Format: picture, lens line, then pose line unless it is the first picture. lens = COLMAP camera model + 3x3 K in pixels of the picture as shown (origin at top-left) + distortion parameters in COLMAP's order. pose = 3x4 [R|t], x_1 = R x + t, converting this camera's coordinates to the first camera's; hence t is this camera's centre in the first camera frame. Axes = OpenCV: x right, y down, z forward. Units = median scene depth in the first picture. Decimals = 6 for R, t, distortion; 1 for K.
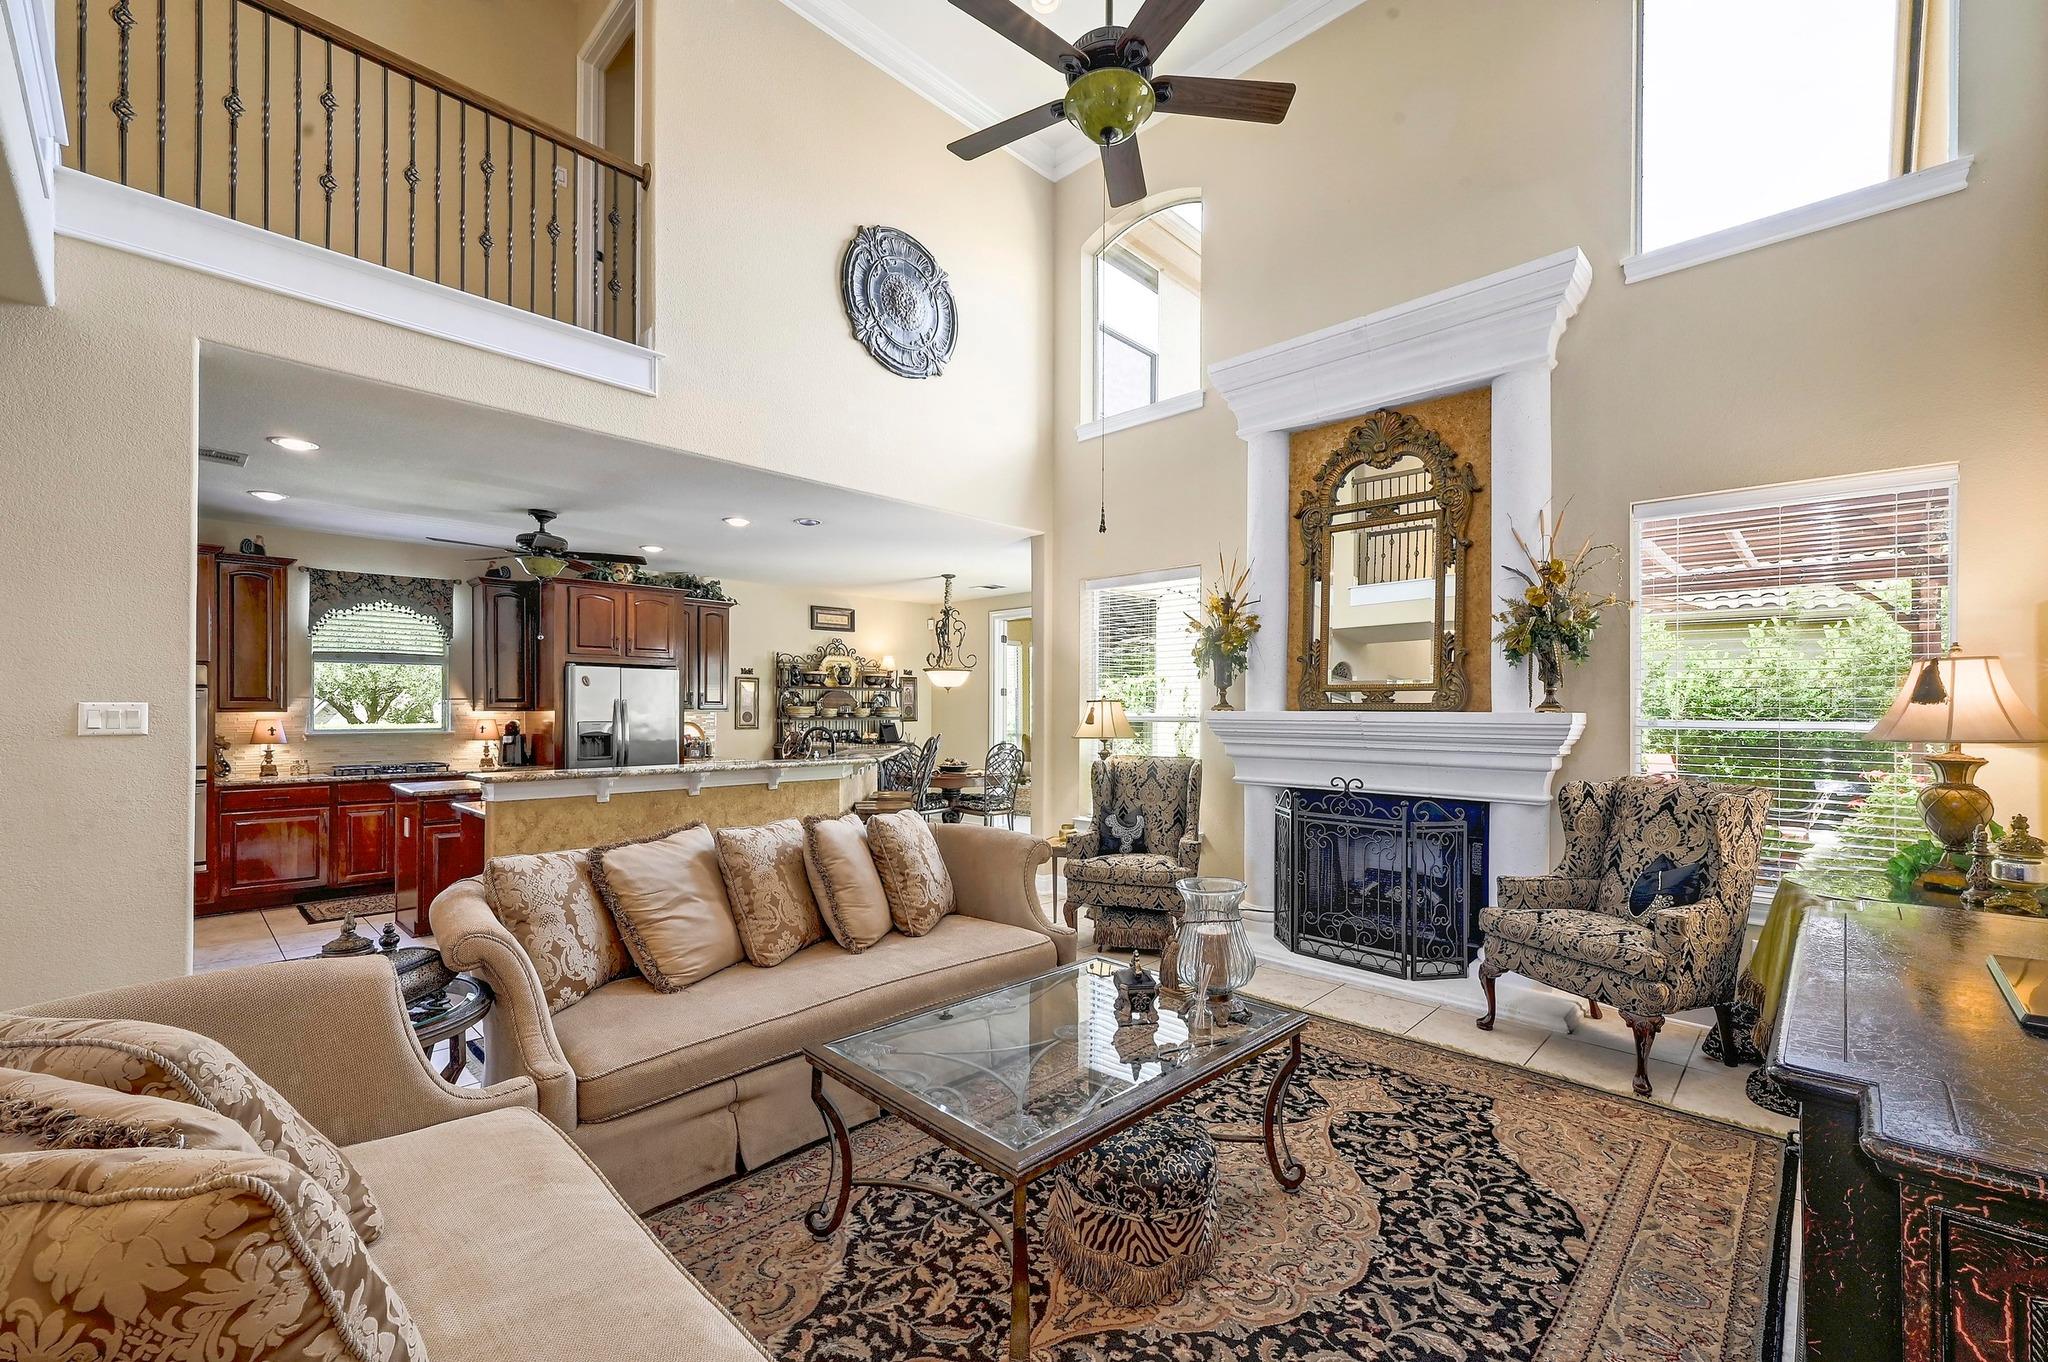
lens RADIAL K [[831.7, 0, 1027.1], [0, 831.7, 708.8], [0, 0, 1]] dist [0.000732, -0.000109]
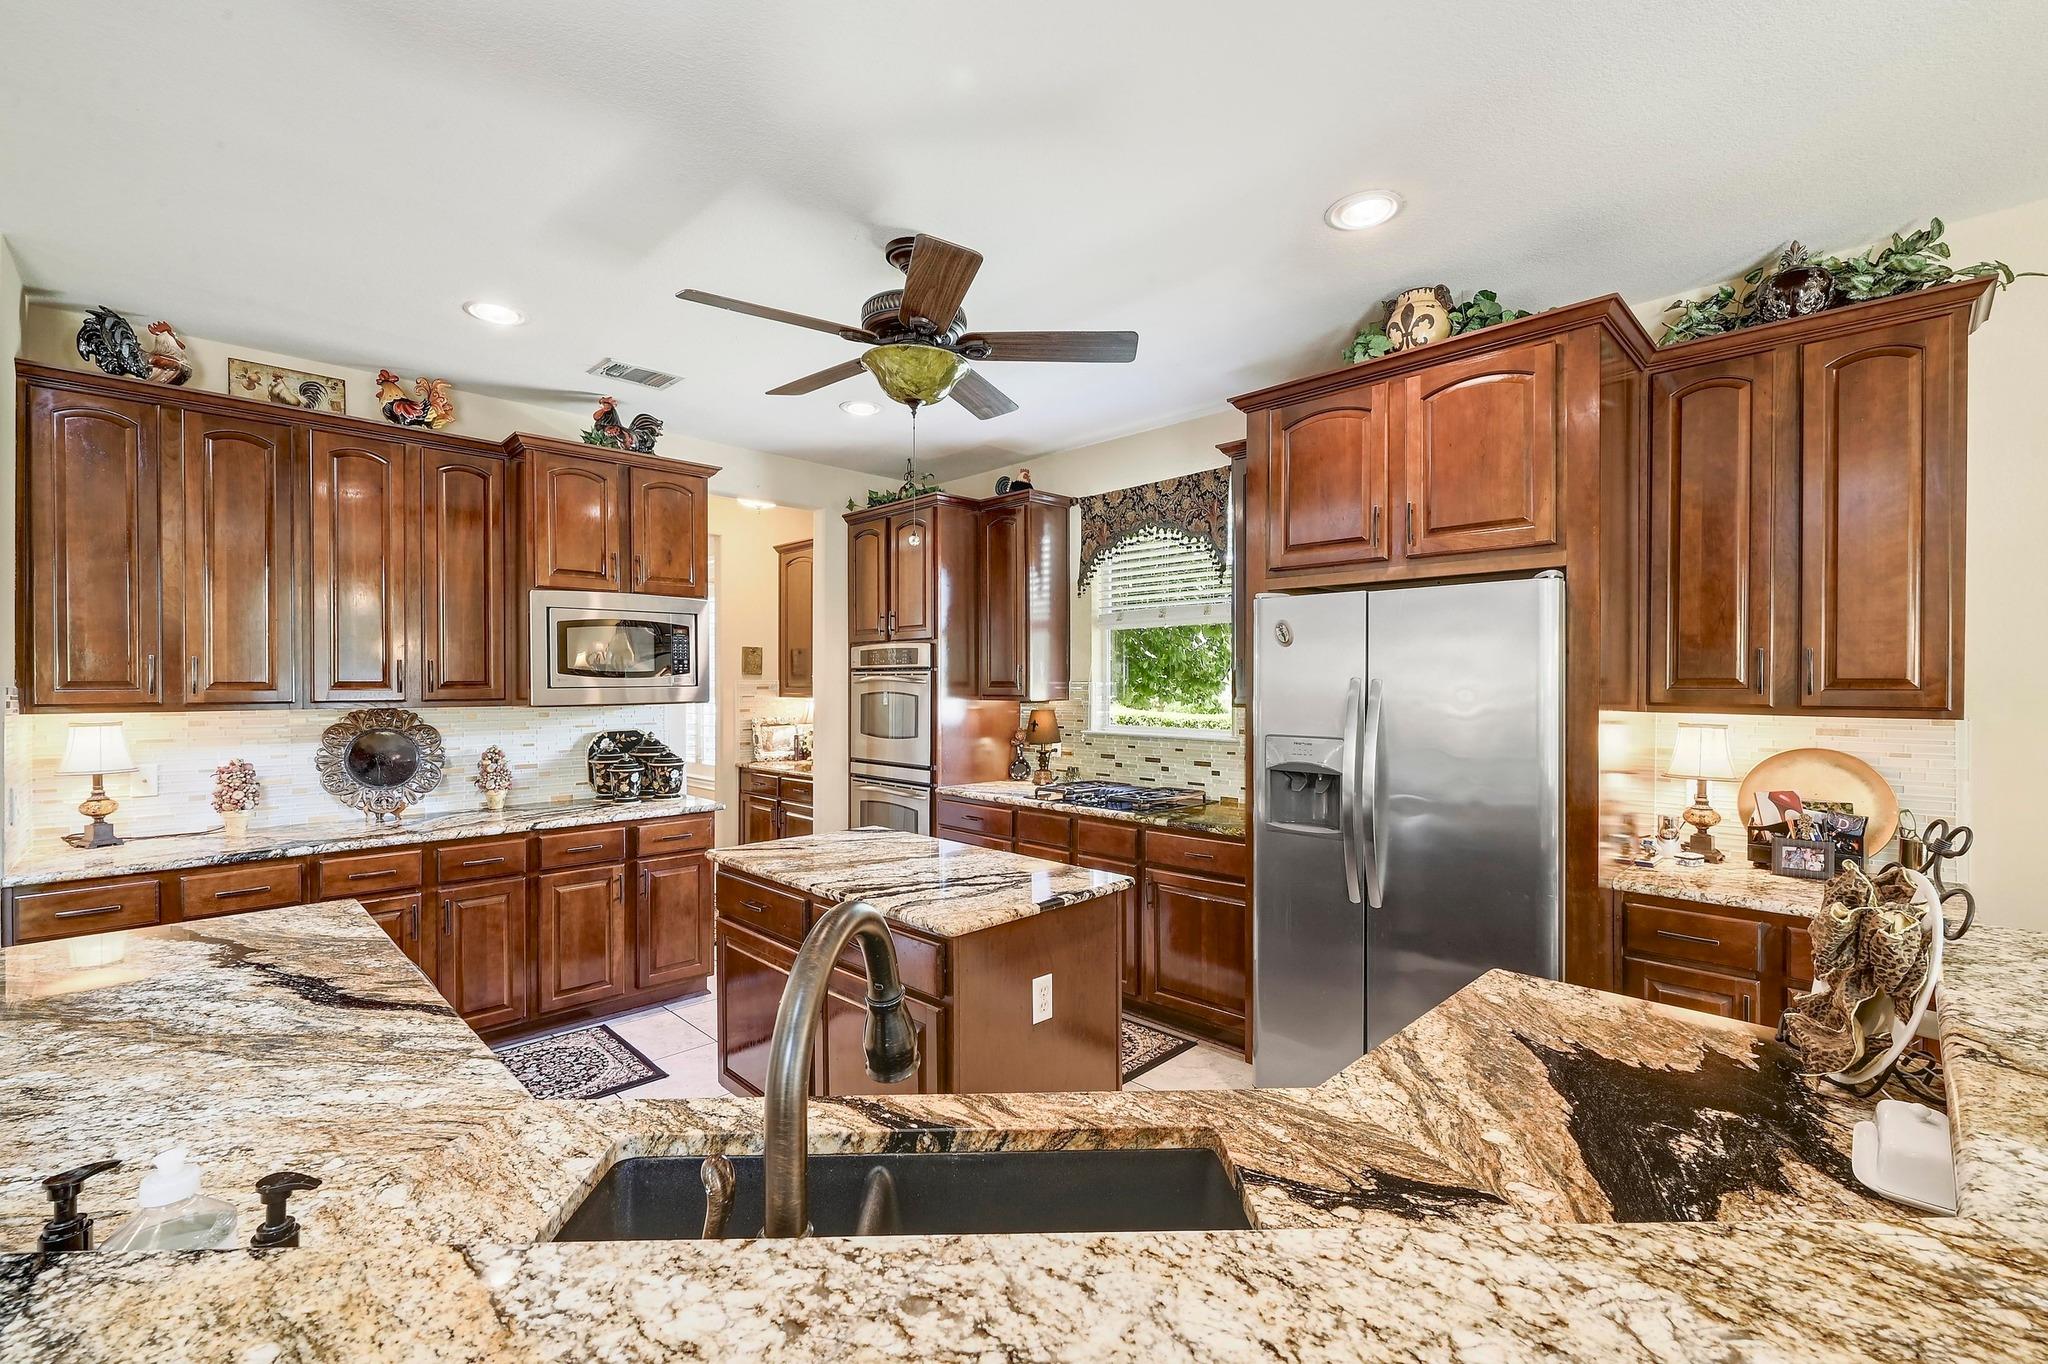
lens RADIAL K [[873.4, 0, 1021.3], [0, 873.4, 690.4], [0, 0, 1]] dist [-0.007986, 0.000324]
pose [[-0.035207, 0.005670, -0.999364, -0.106520], [0.000185, 0.999984, 0.005667, -0.008548], [0.999380, 0.000014, -0.035207, 0.891456]]
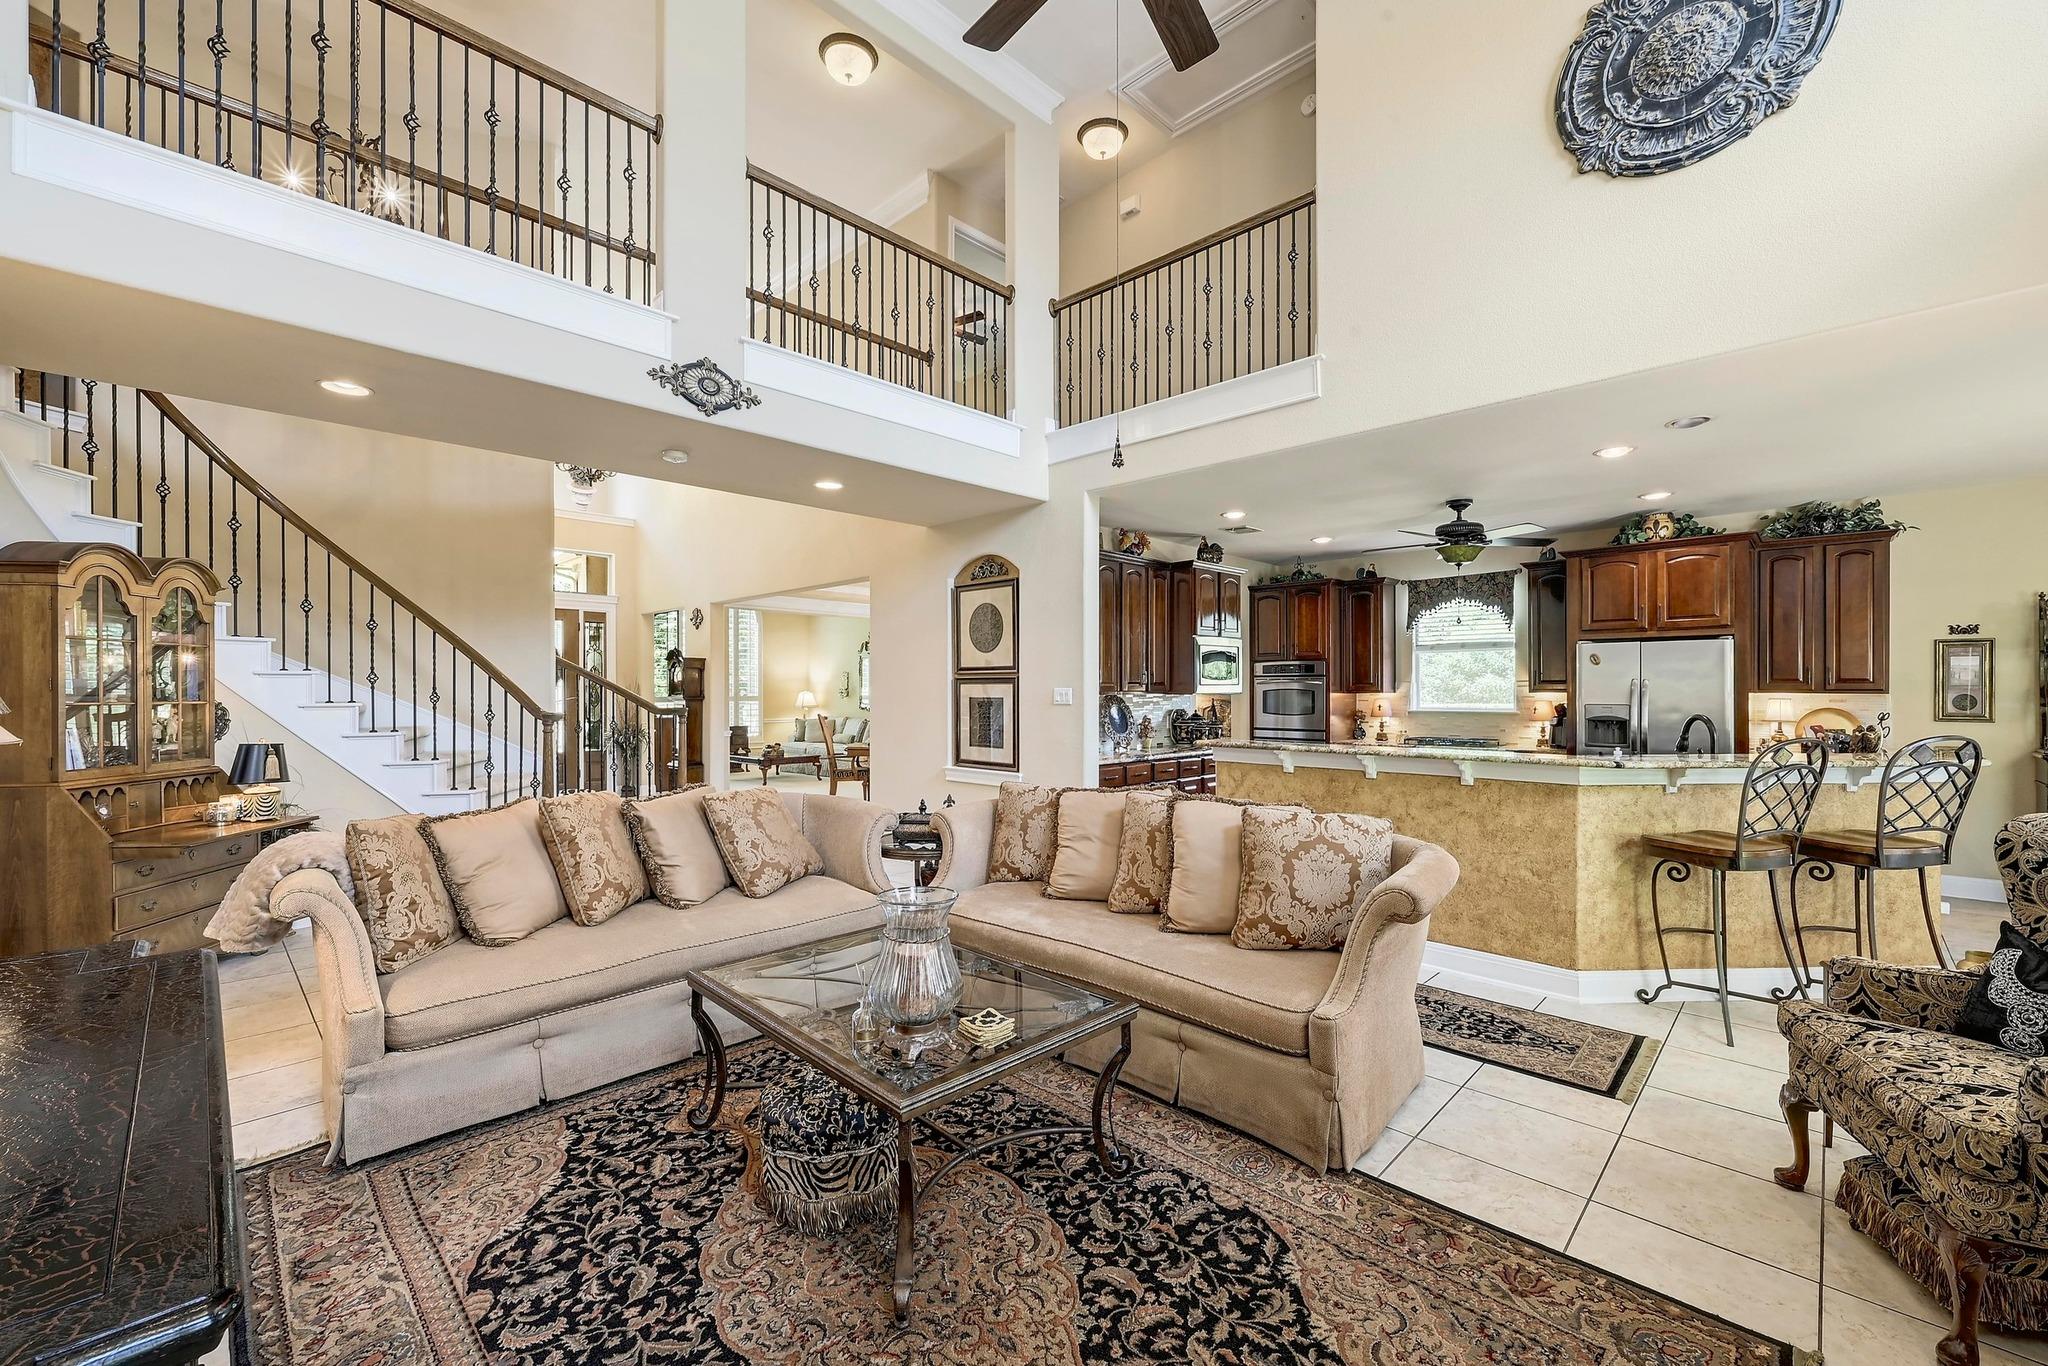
lens RADIAL K [[832.2, 0, 1036.0], [0, 832.2, 689.3], [0, 0, 1]] dist [0.000047, 0.000356]
pose [[-0.001151, -0.004189, -0.999991, 0.377662], [0.001854, 0.999989, -0.004191, 0.001594], [0.999998, -0.001859, -0.001143, 0.393132]]
